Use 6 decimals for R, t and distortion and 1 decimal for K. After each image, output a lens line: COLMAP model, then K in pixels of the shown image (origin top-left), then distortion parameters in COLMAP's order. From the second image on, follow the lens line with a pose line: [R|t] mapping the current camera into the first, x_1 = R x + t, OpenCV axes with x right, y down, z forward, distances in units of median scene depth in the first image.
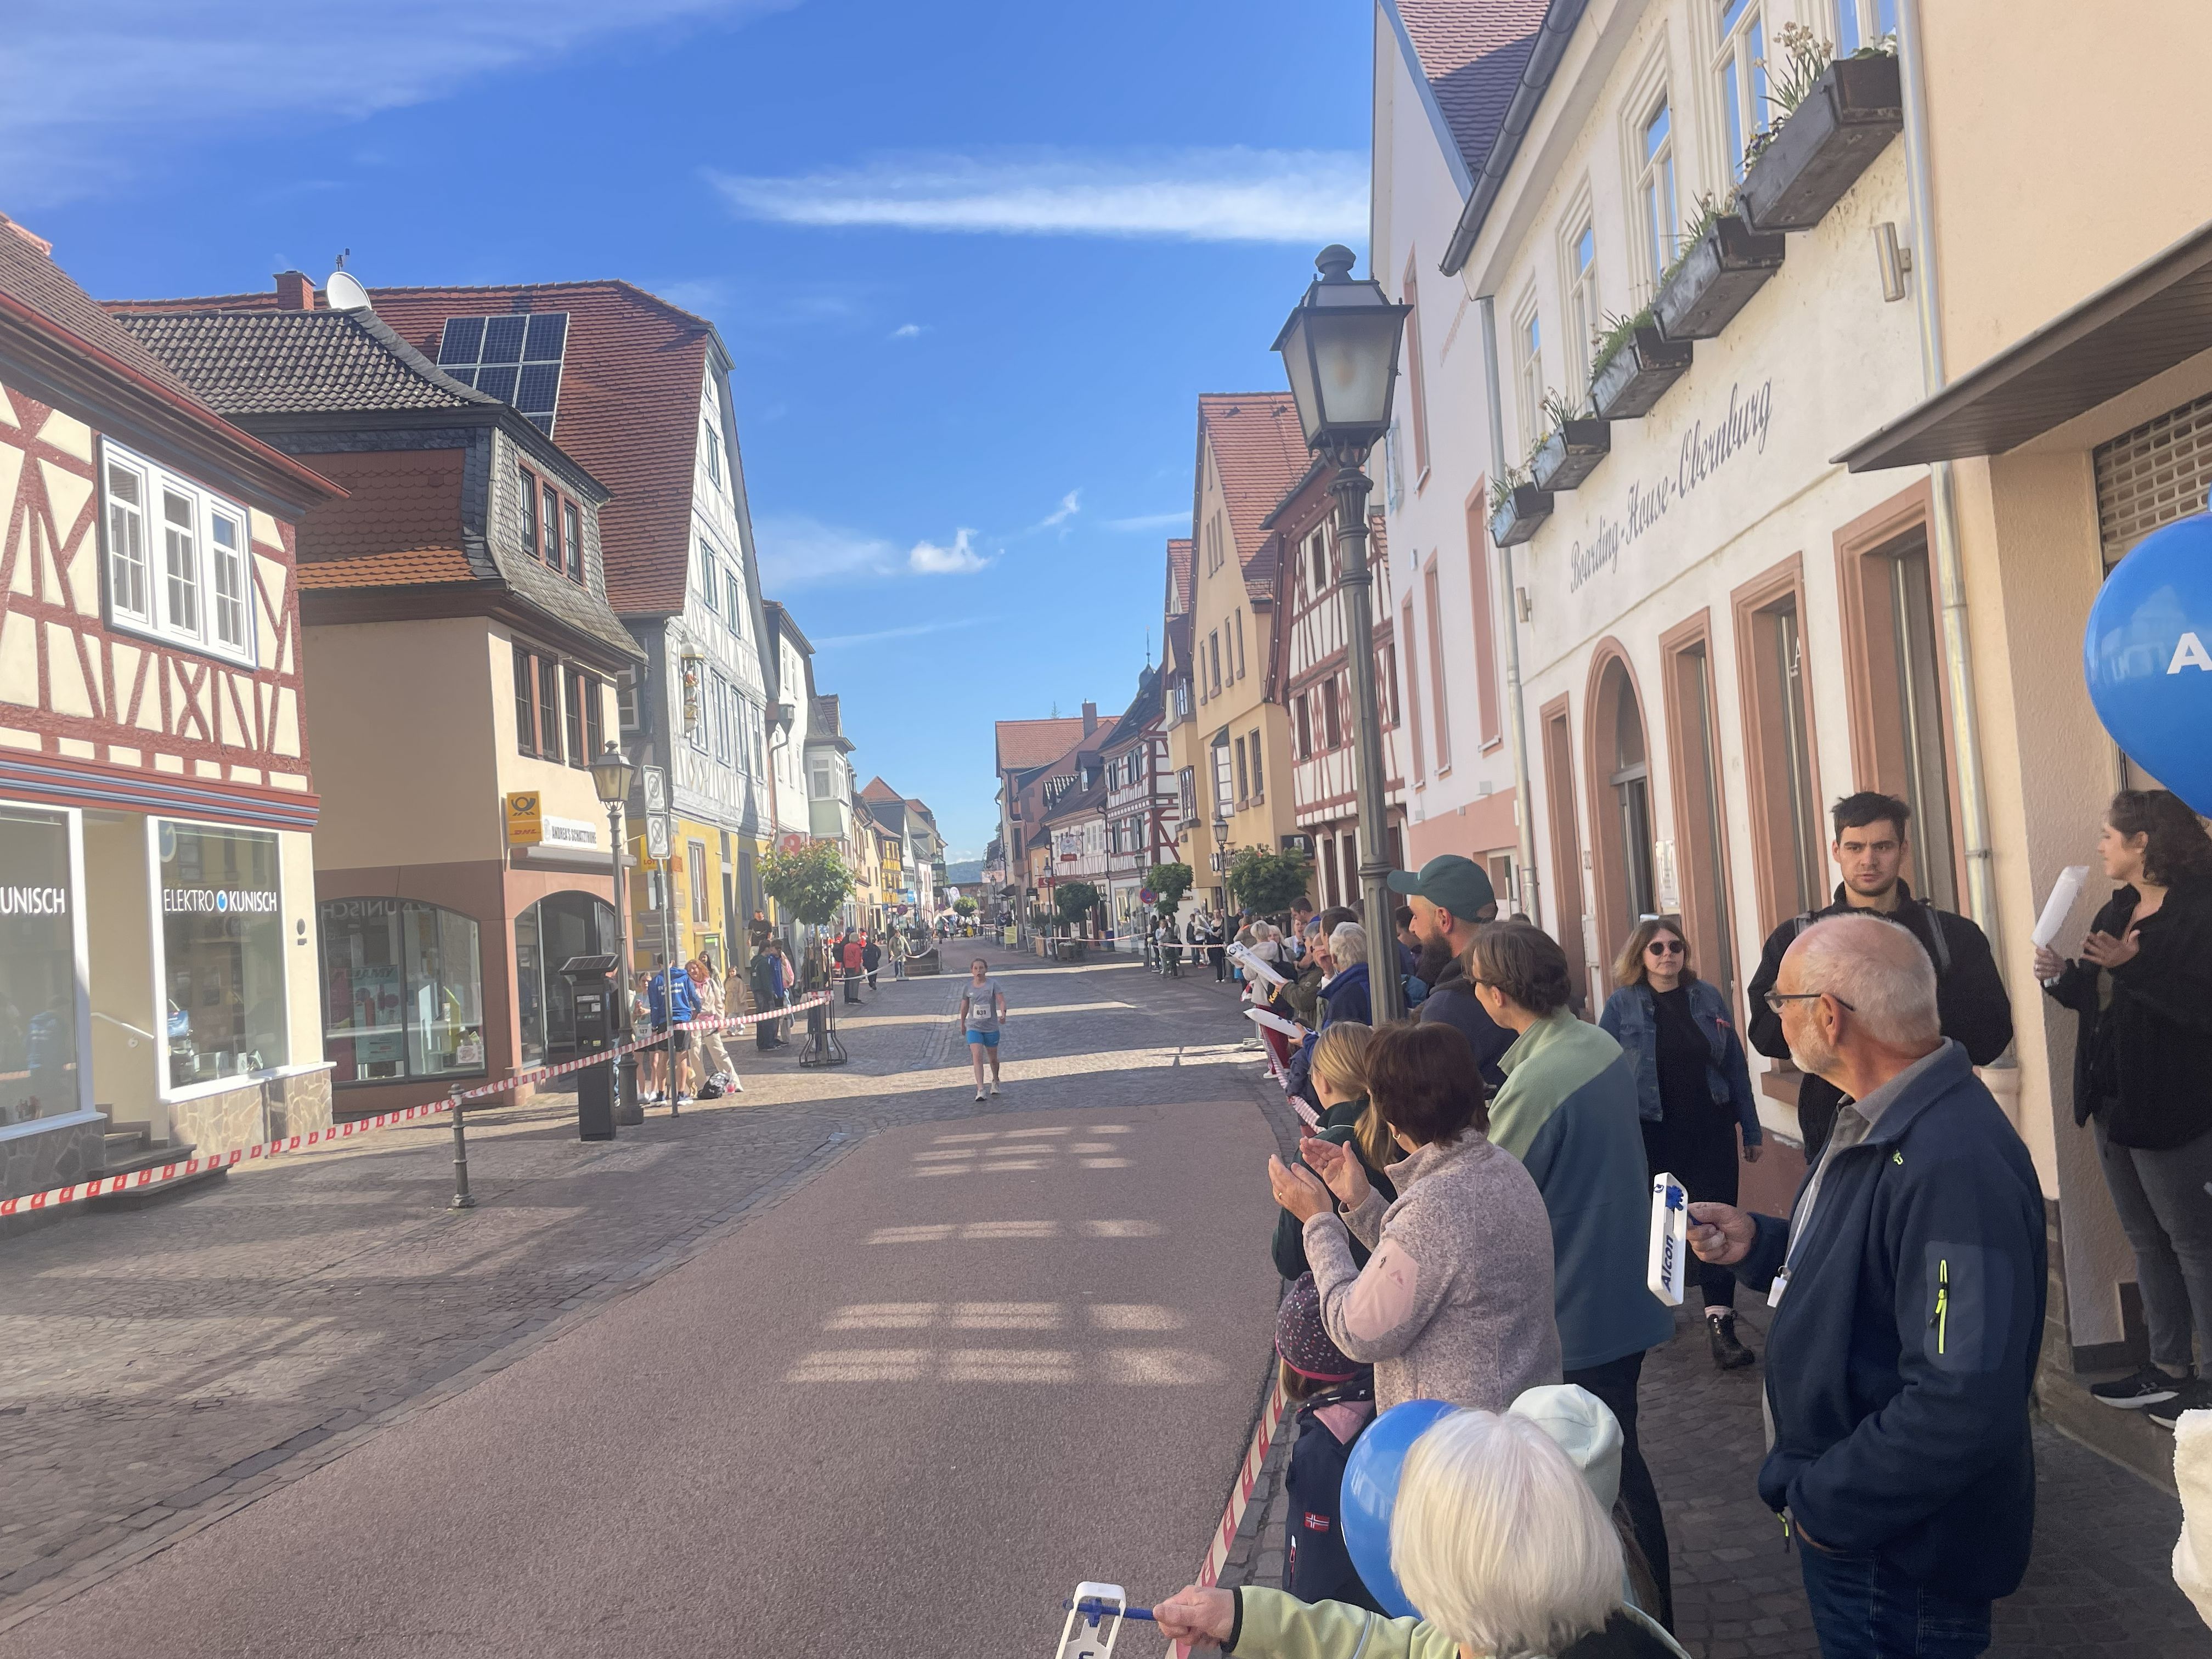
lens RADIAL K [[1684.4, 0, 1121.6], [0, 1684.4, 841.0], [0, 0, 1]] dist [0.098107, -0.125316]
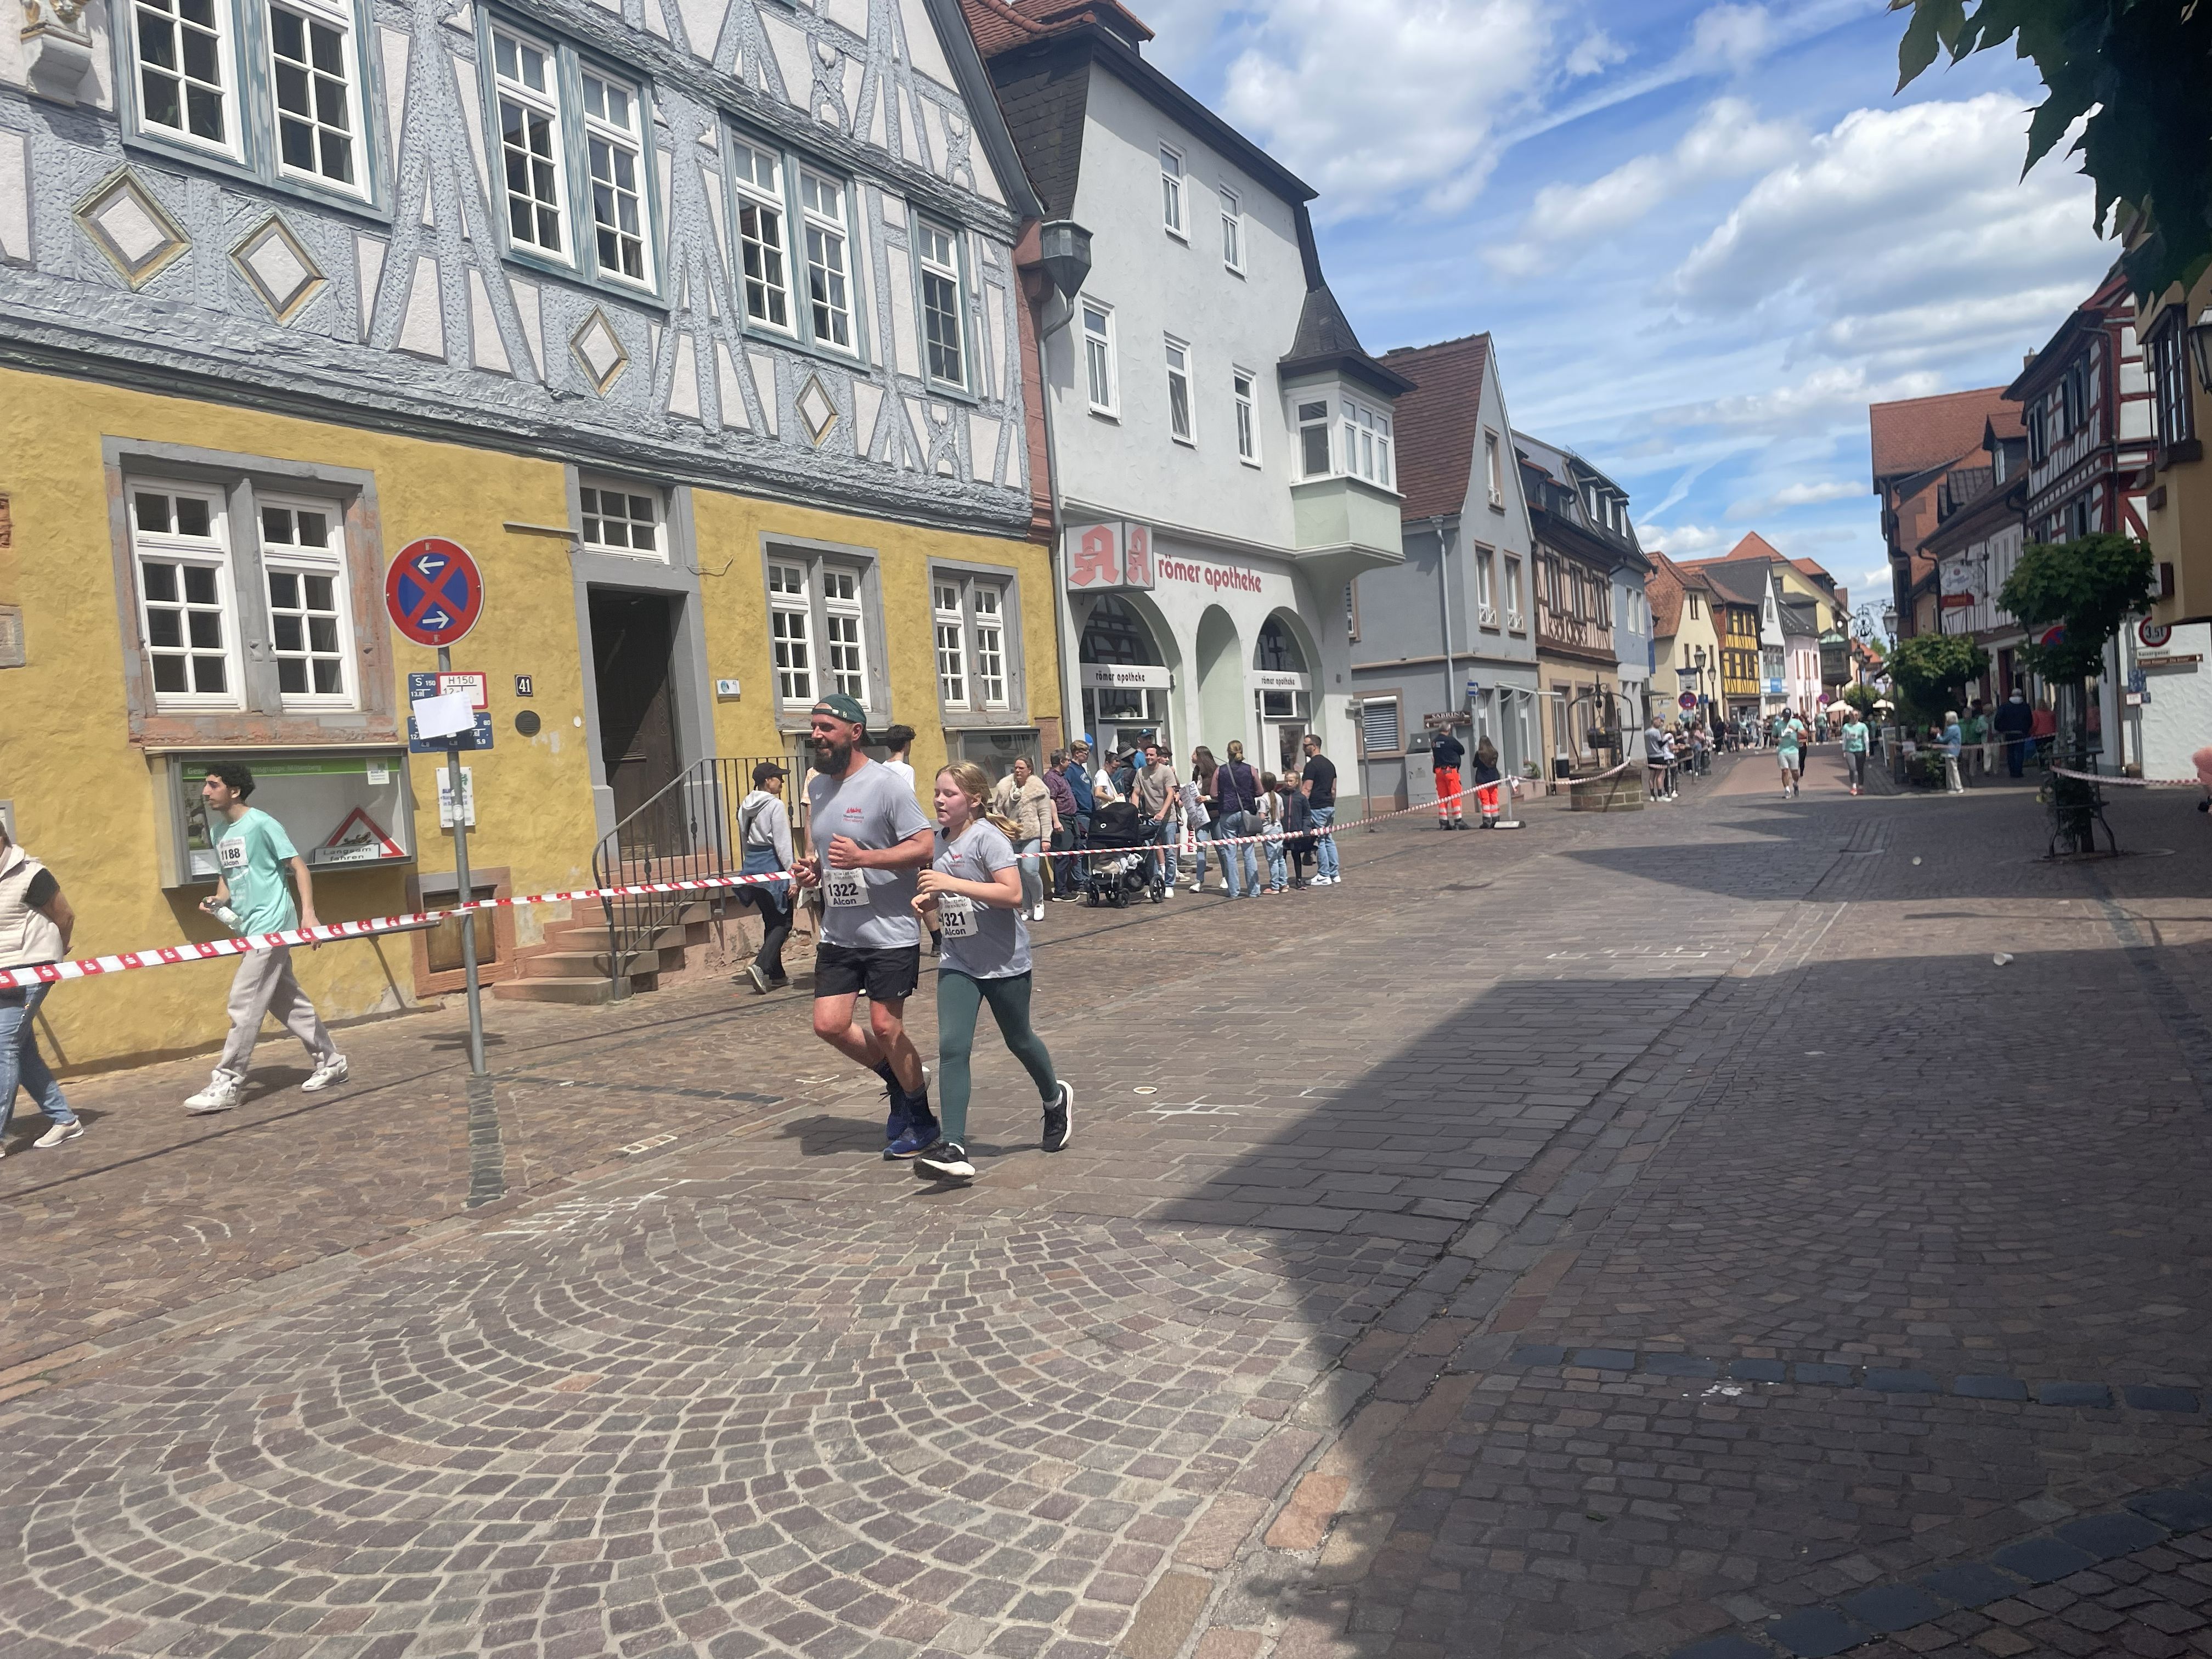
lens RADIAL K [[1684.4, 0, 1085.8], [0, 1684.4, 869.1], [0, 0, 1]] dist [0.098107, -0.125316]
pose [[0.850229, 0.030559, -0.525525, 0.105137], [0.038939, 0.991928, 0.120678, 0.075937], [0.524971, -0.123068, 0.842176, 1.386565]]
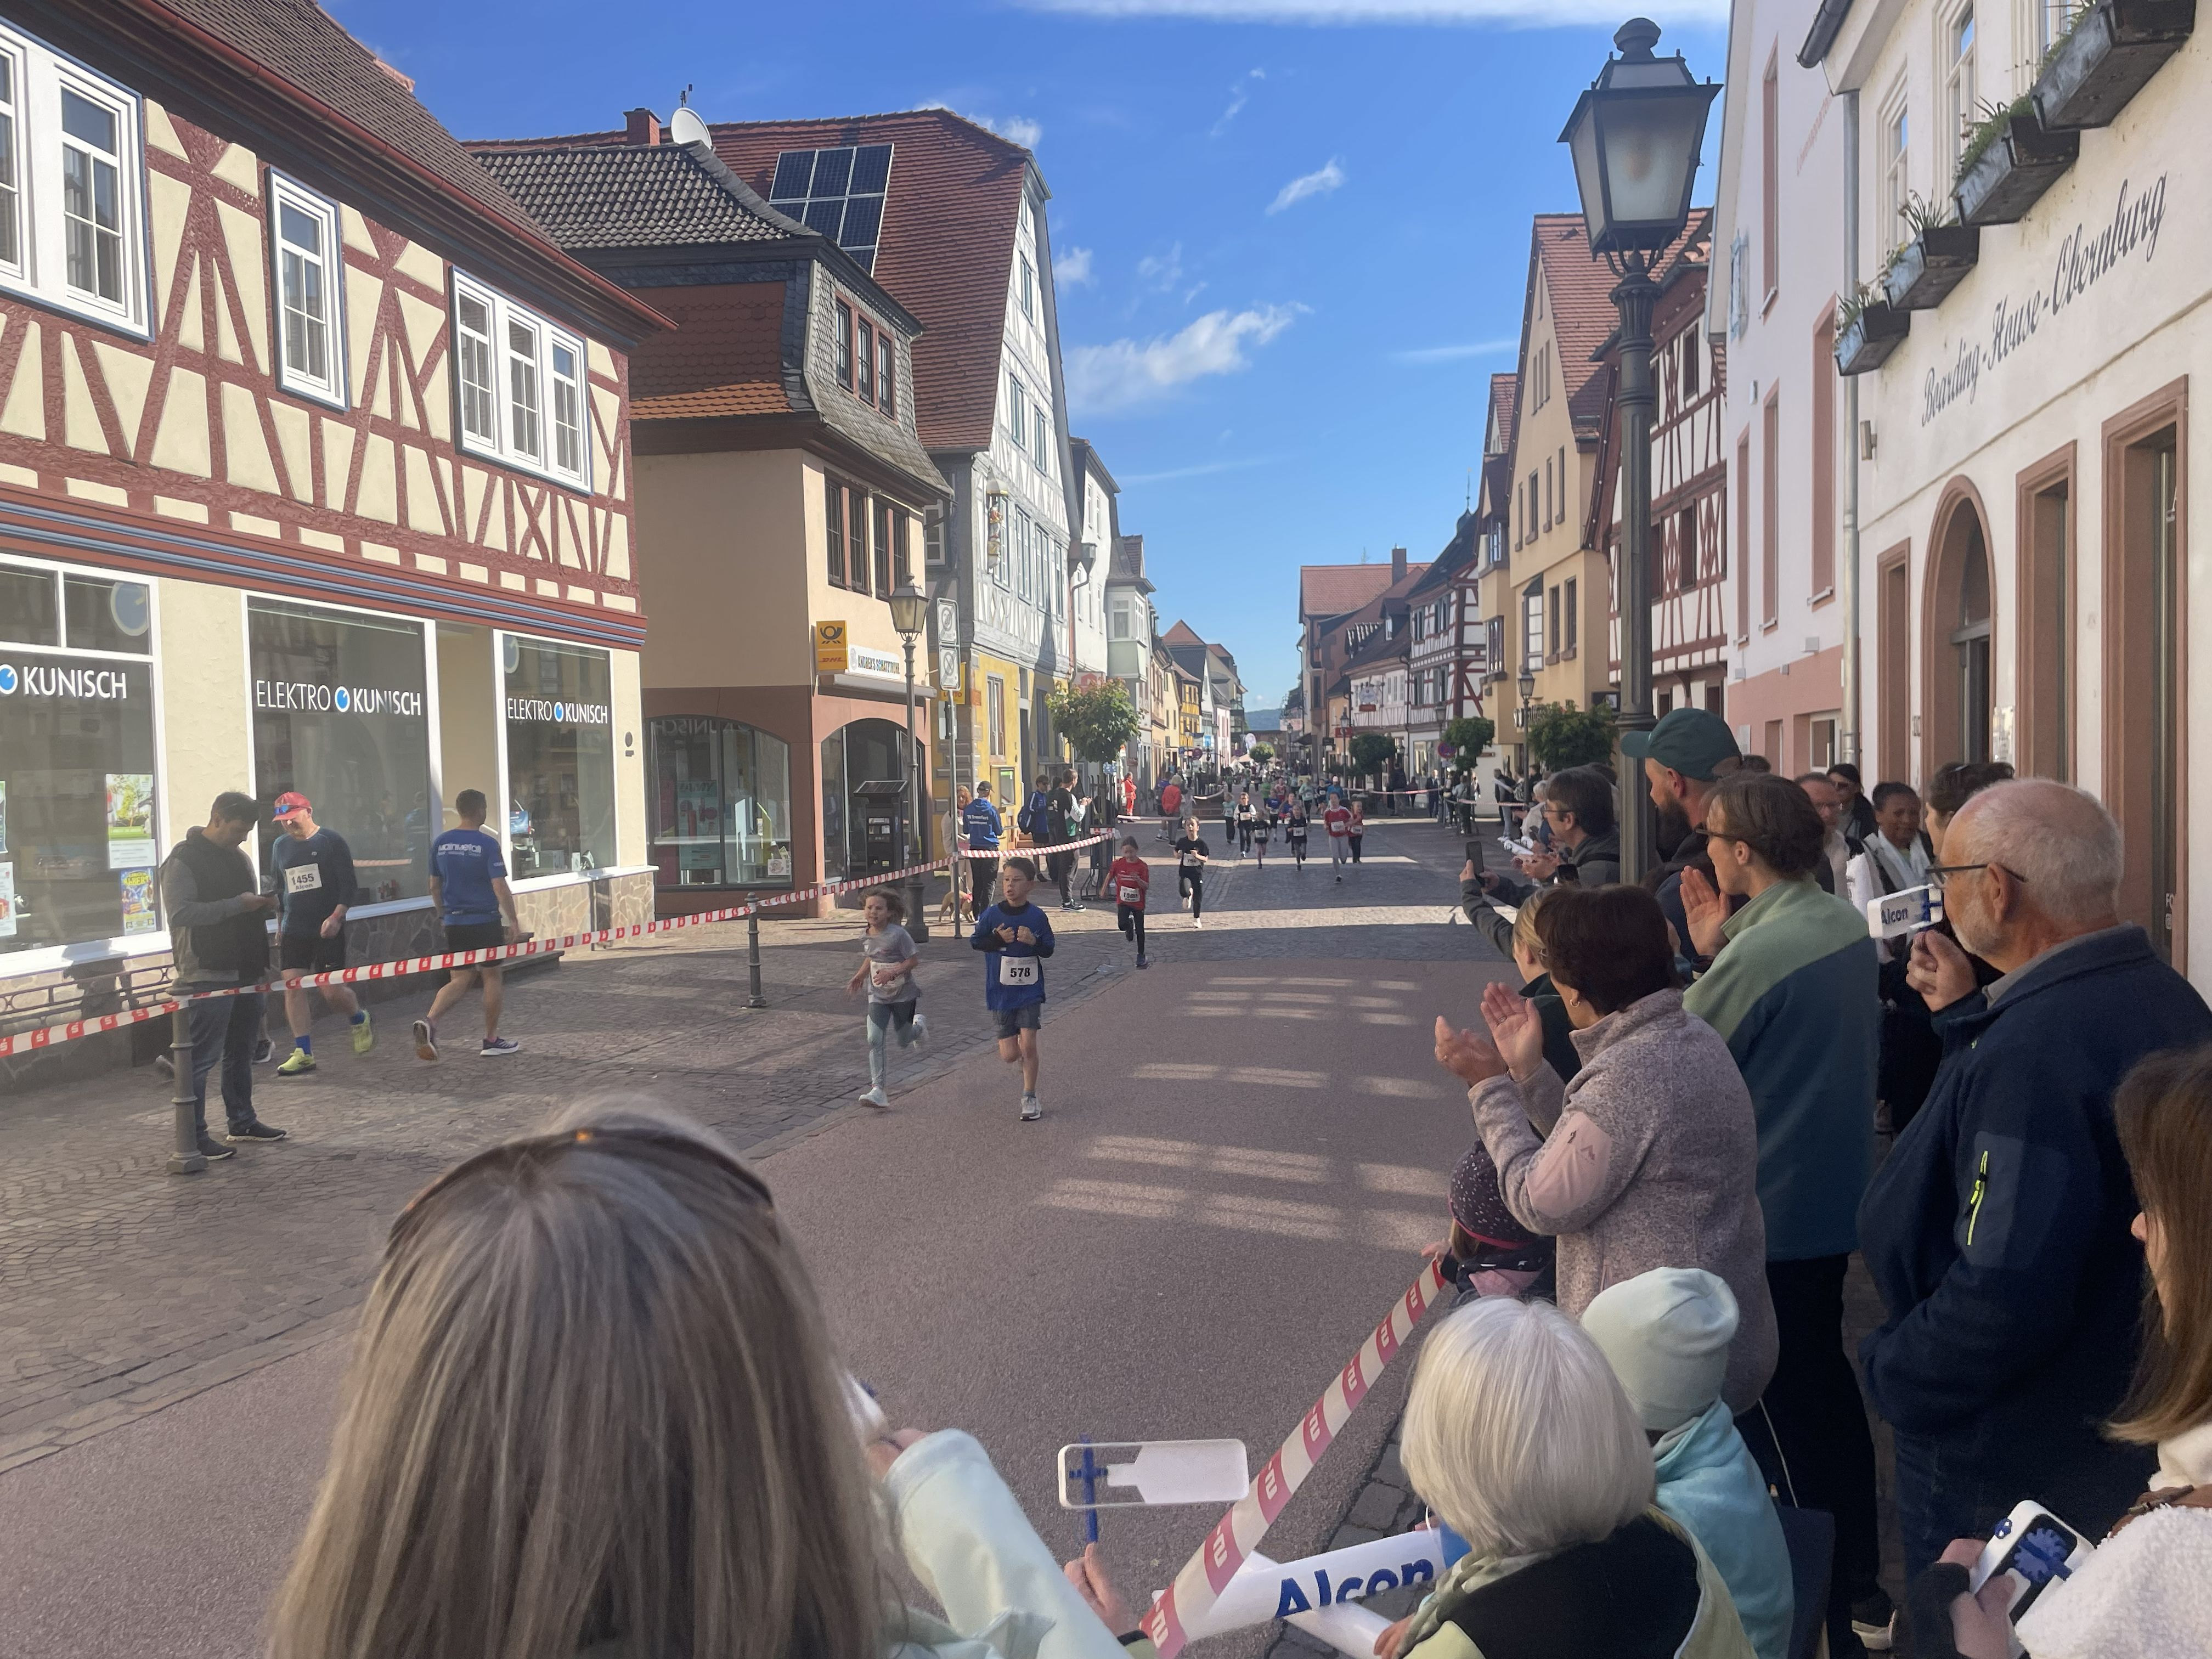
lens RADIAL K [[1684.4, 0, 1095.5], [0, 1684.4, 833.8], [0, 0, 1]] dist [0.098107, -0.125316]
pose [[0.980464, 0.055062, -0.188834, 0.011518], [-0.038549, 0.995192, 0.090033, 0.001766], [0.192884, -0.080995, 0.977873, 0.008464]]
